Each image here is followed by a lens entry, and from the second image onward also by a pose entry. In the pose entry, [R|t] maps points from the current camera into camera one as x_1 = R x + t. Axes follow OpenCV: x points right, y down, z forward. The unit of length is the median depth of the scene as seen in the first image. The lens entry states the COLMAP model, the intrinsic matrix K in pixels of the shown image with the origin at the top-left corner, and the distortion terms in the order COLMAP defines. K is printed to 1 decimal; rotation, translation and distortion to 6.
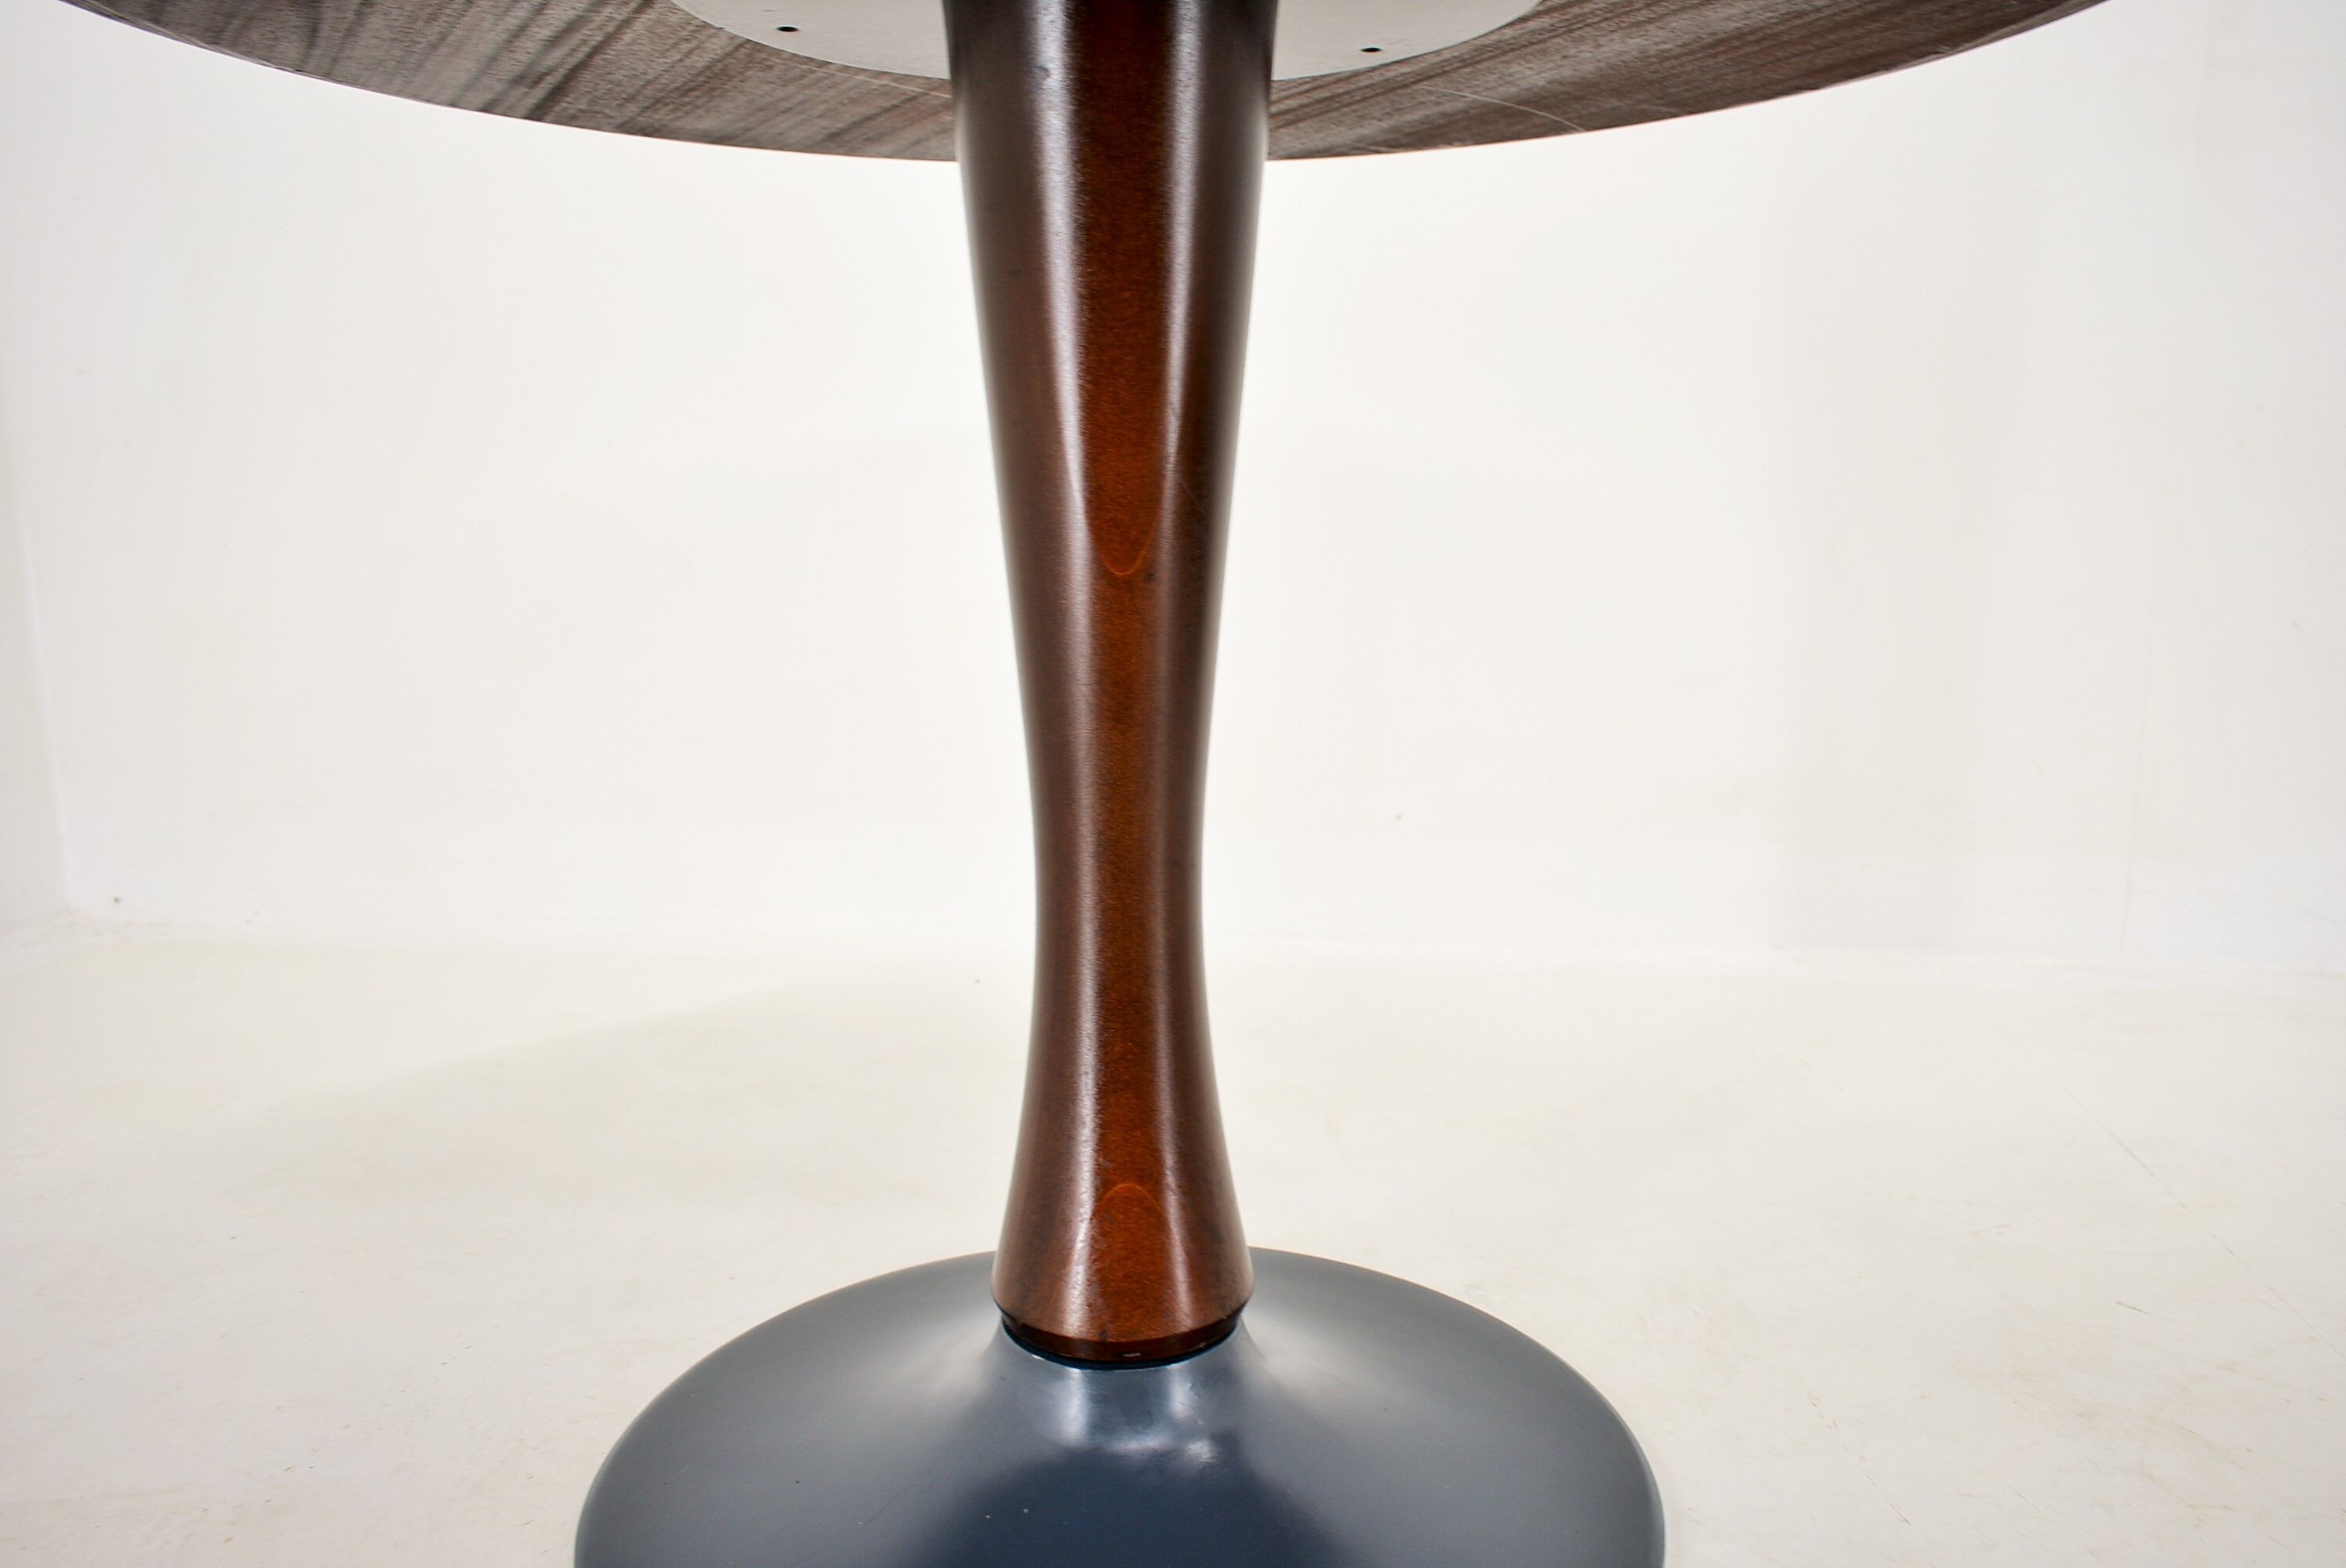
lens RADIAL K [[1777.9, 0, 1166.1], [0, 1777.9, 762.1], [0, 0, 1]] dist [-0.023031, 0.004537]
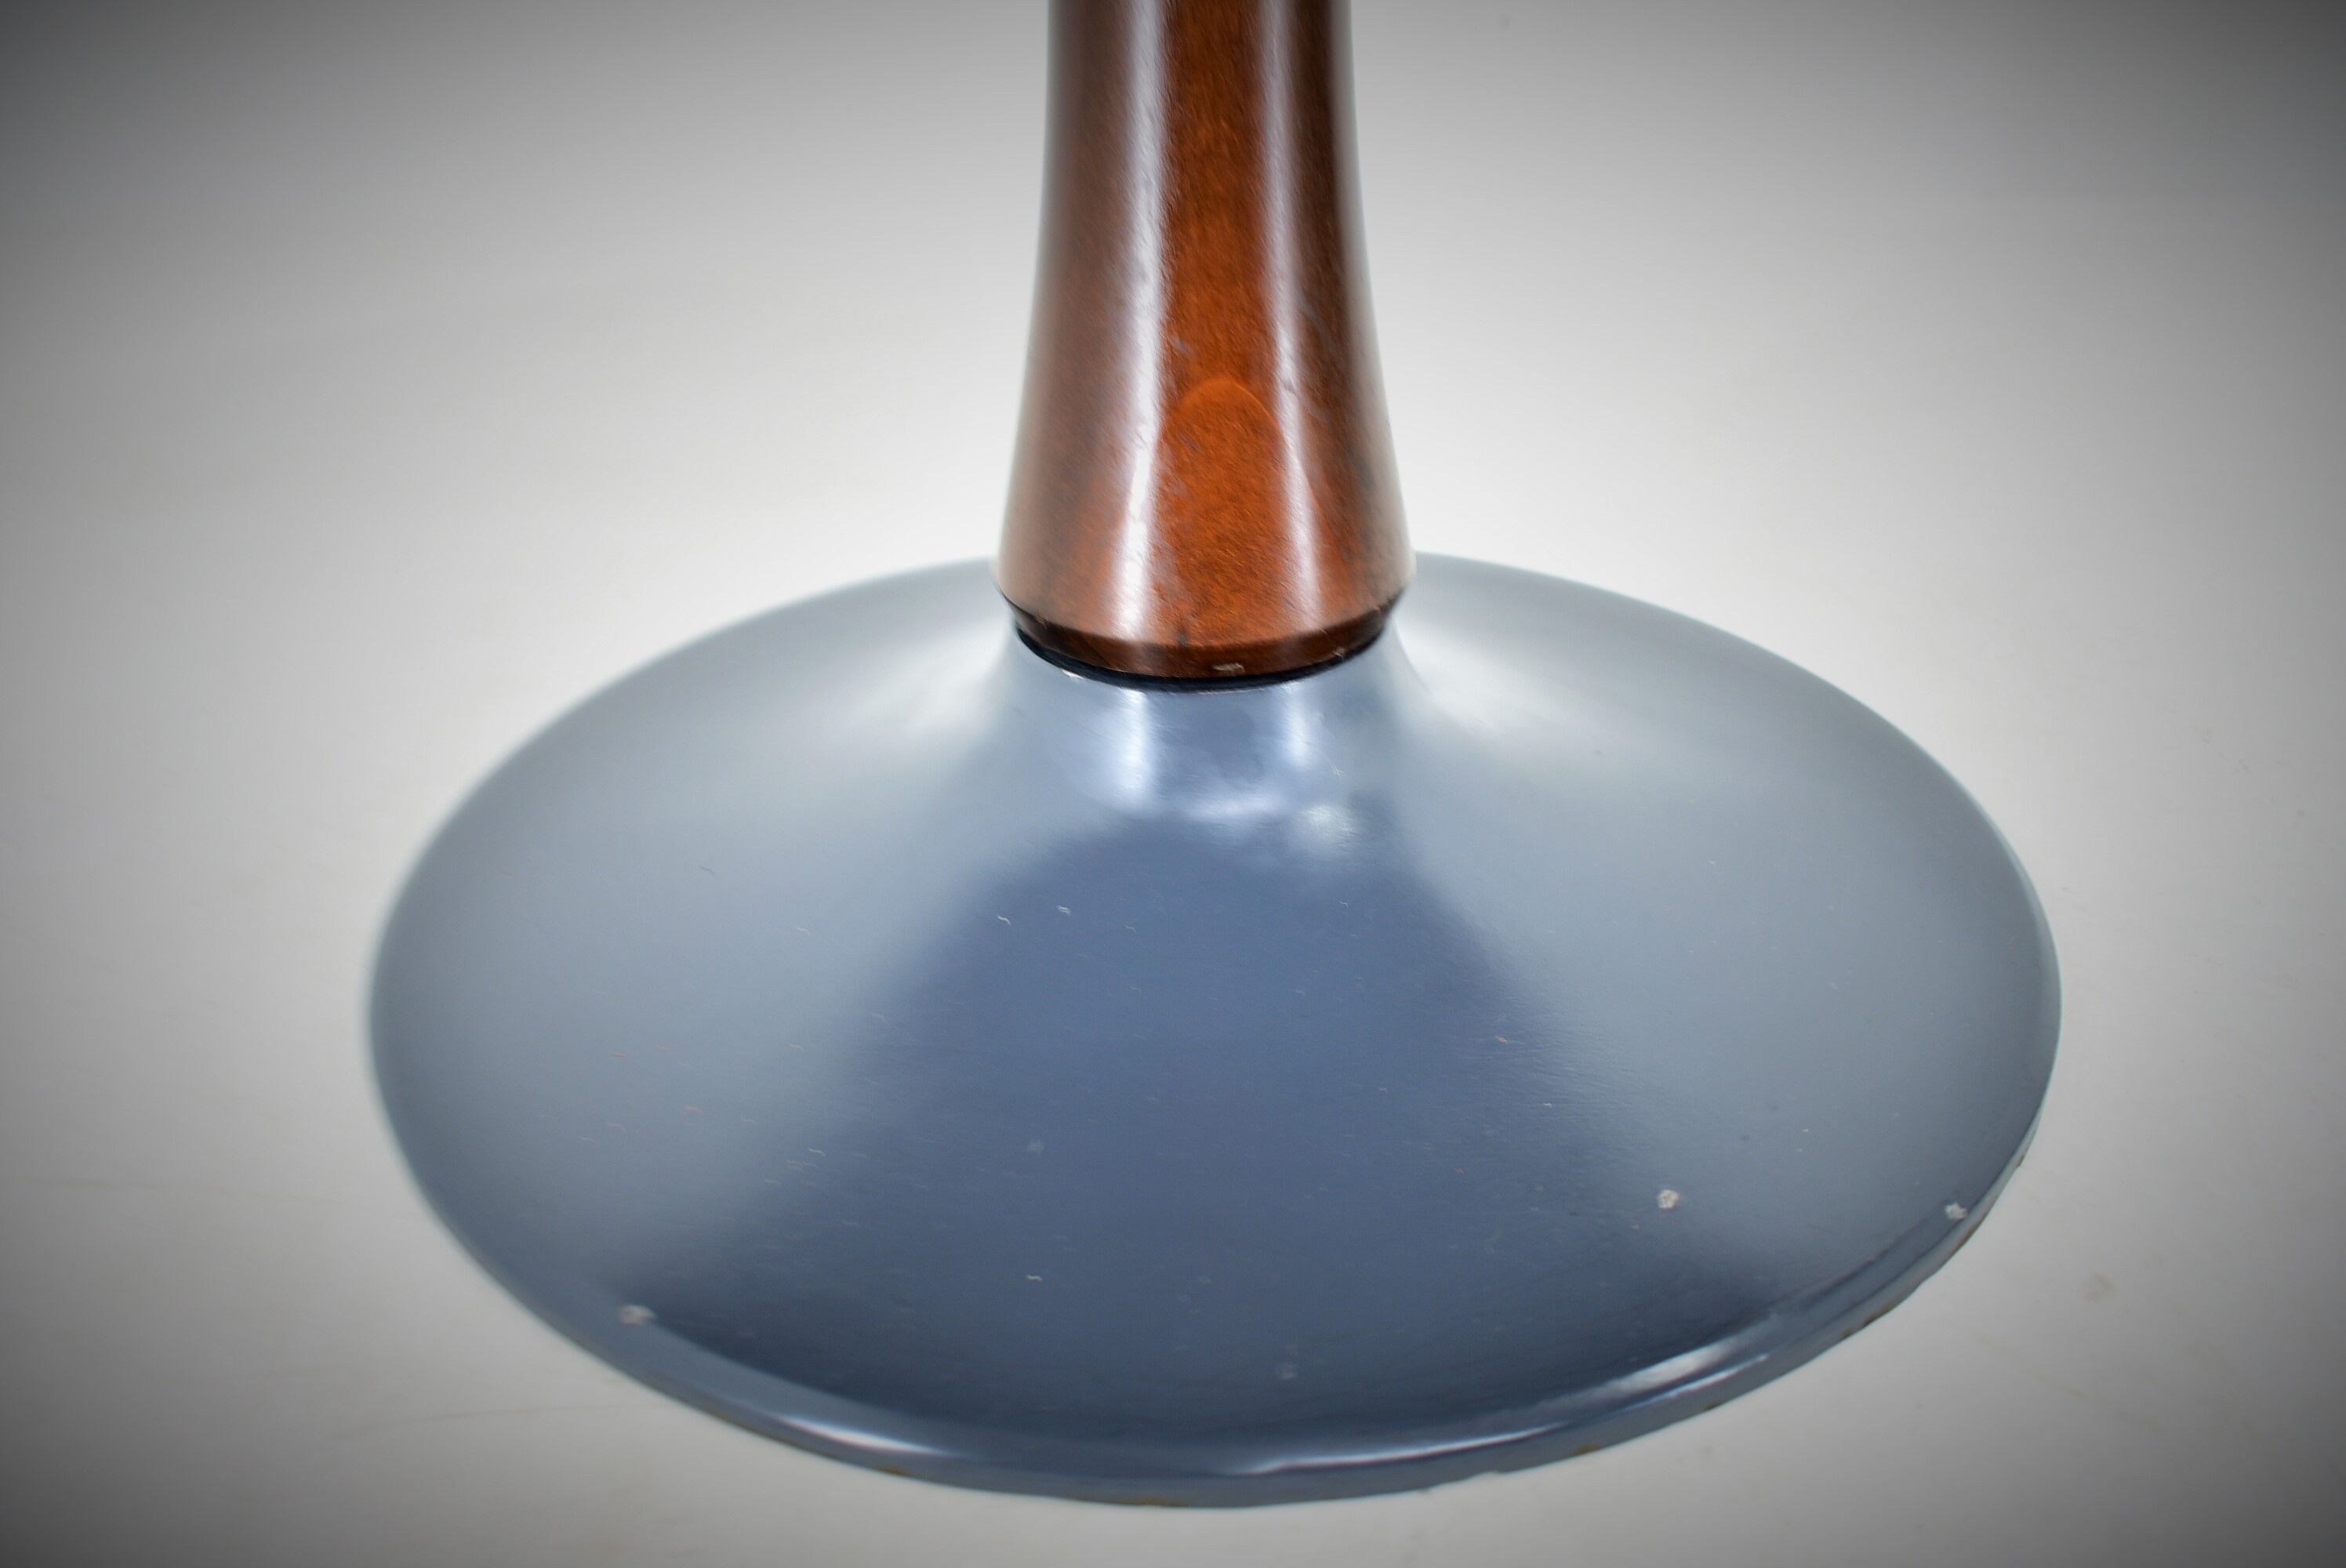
lens RADIAL K [[1777.9, 0, 1166.1], [0, 1777.9, 762.1], [0, 0, 1]] dist [-0.023031, 0.004537]
pose [[0.999914, -0.012610, 0.003513, -0.042786], [0.010703, 0.942099, 0.335165, 0.159527], [-0.007536, -0.335099, 0.942153, 0.413653]]
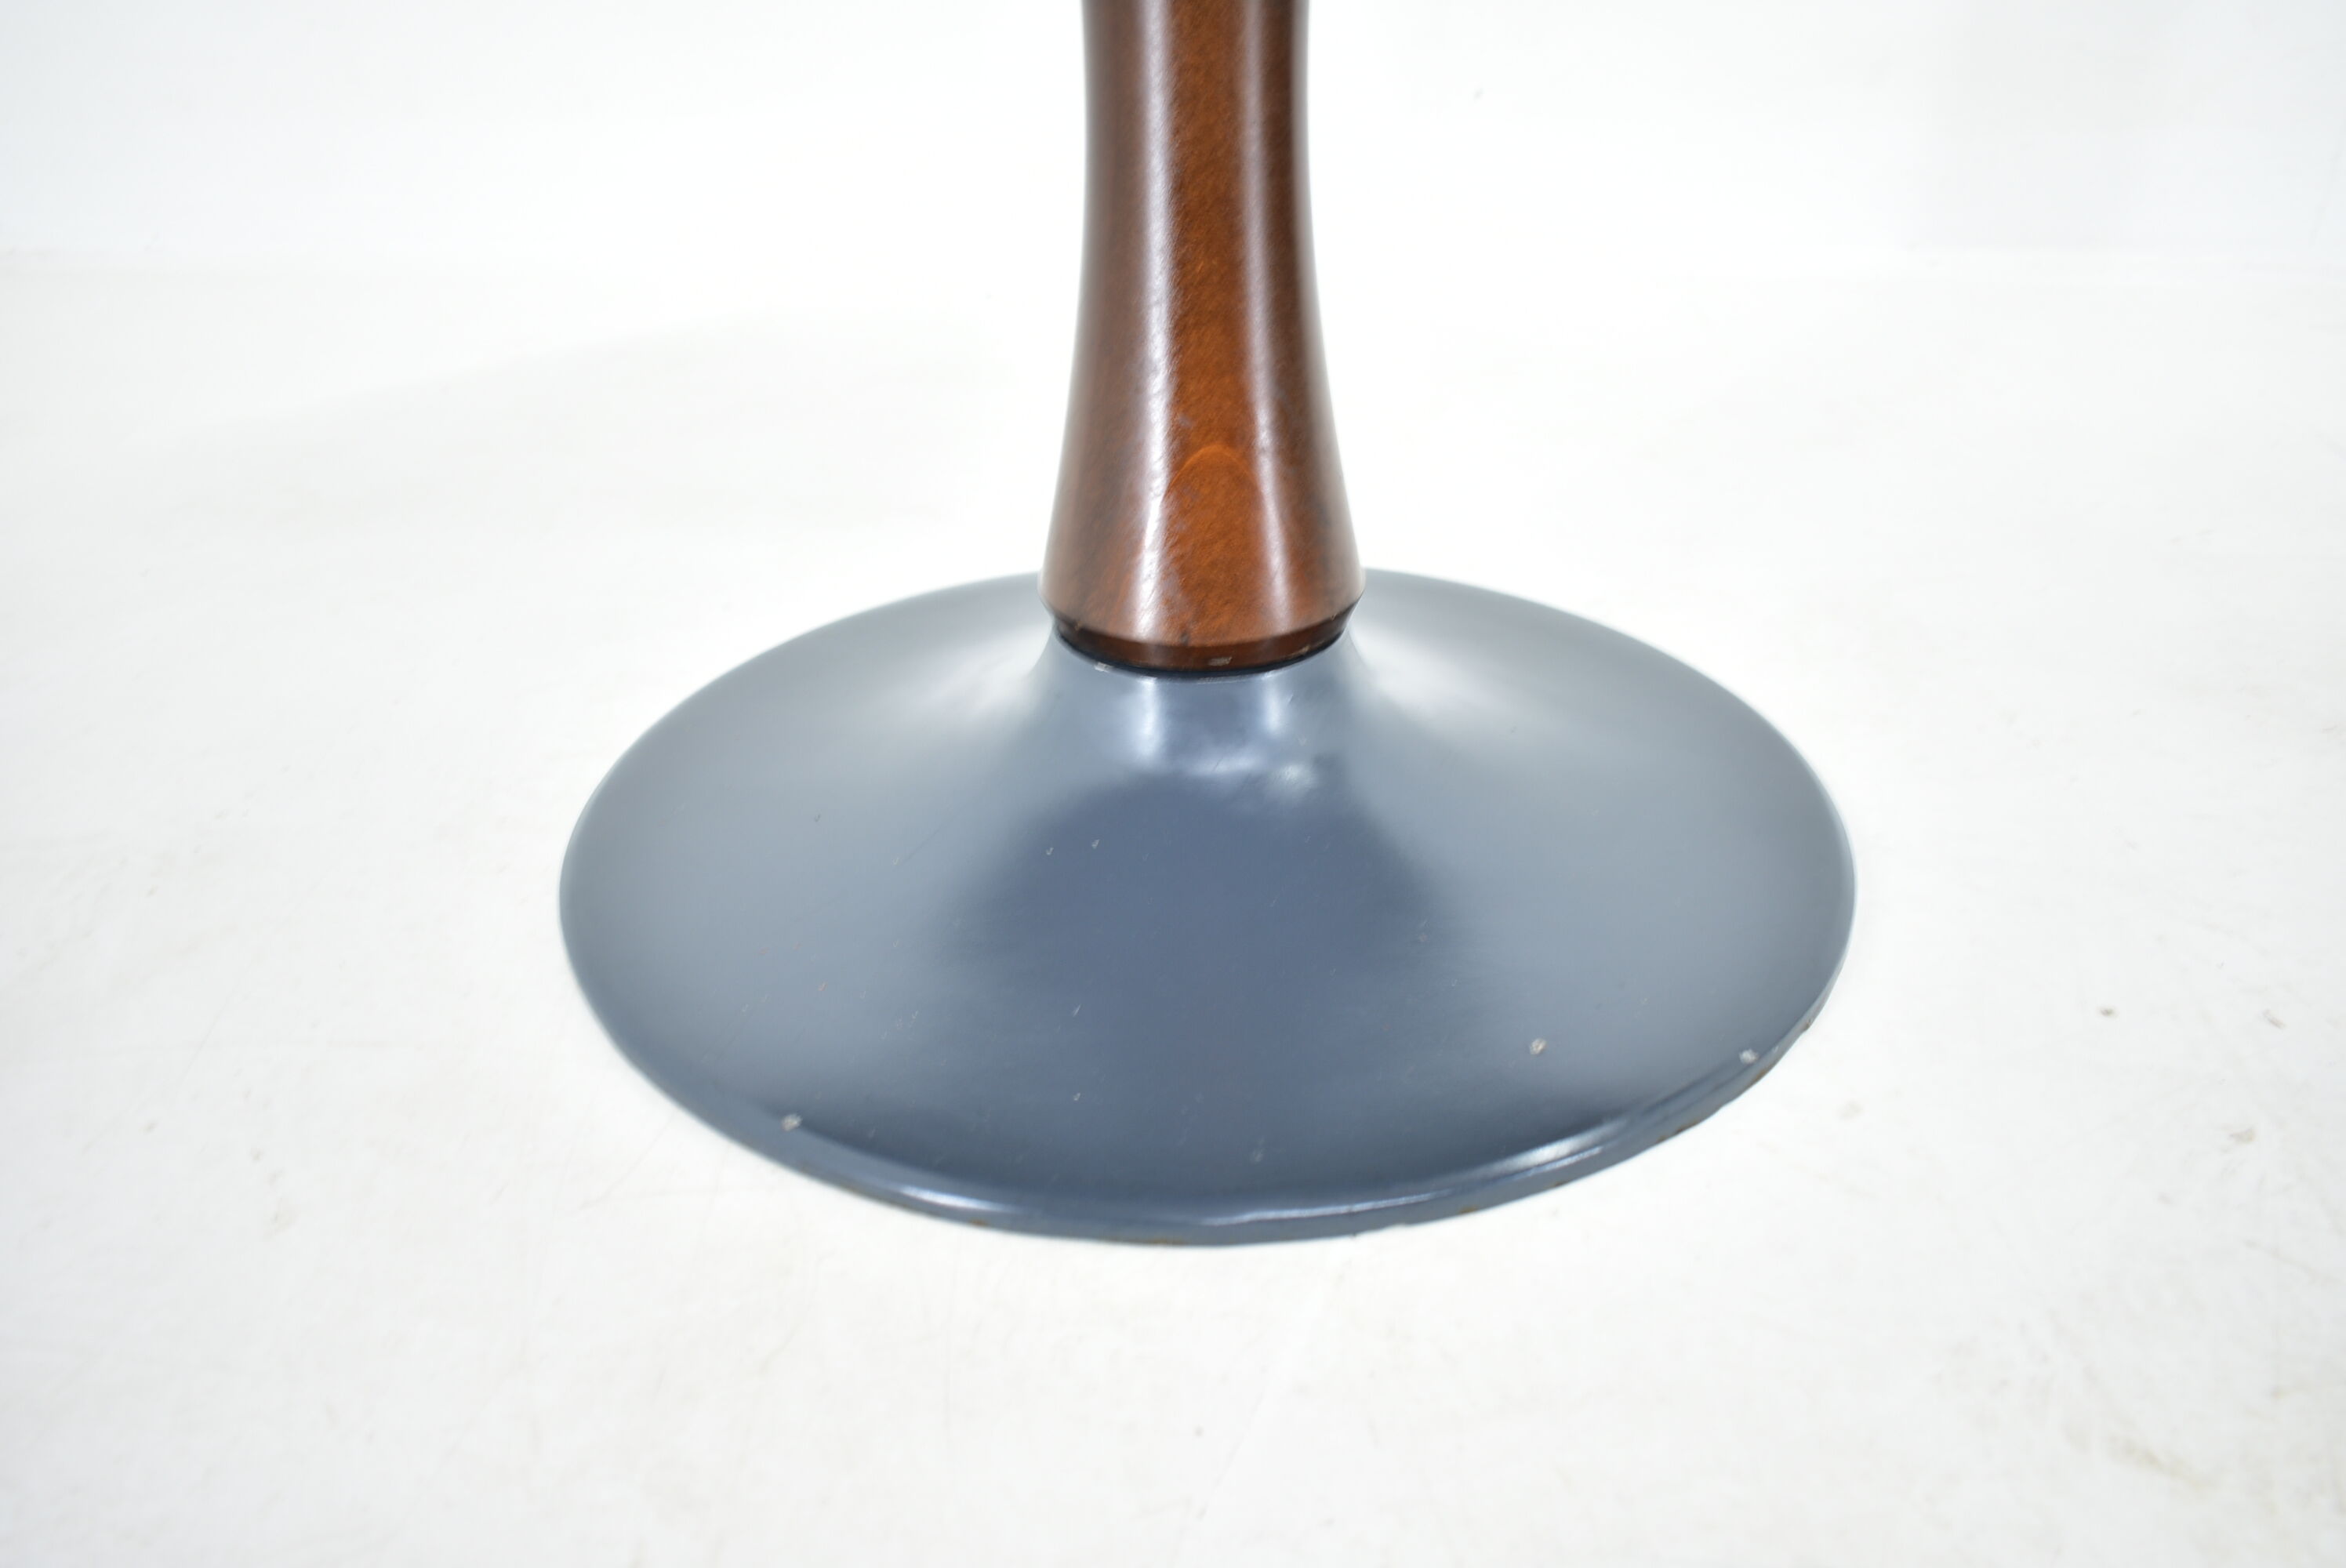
lens RADIAL K [[1777.9, 0, 1166.1], [0, 1777.9, 762.1], [0, 0, 1]] dist [-0.023031, 0.004537]
pose [[0.999924, -0.012118, -0.002431, -0.041836], [0.012235, 0.942644, 0.333575, 0.107469], [-0.001751, -0.333580, 0.942720, 0.223007]]
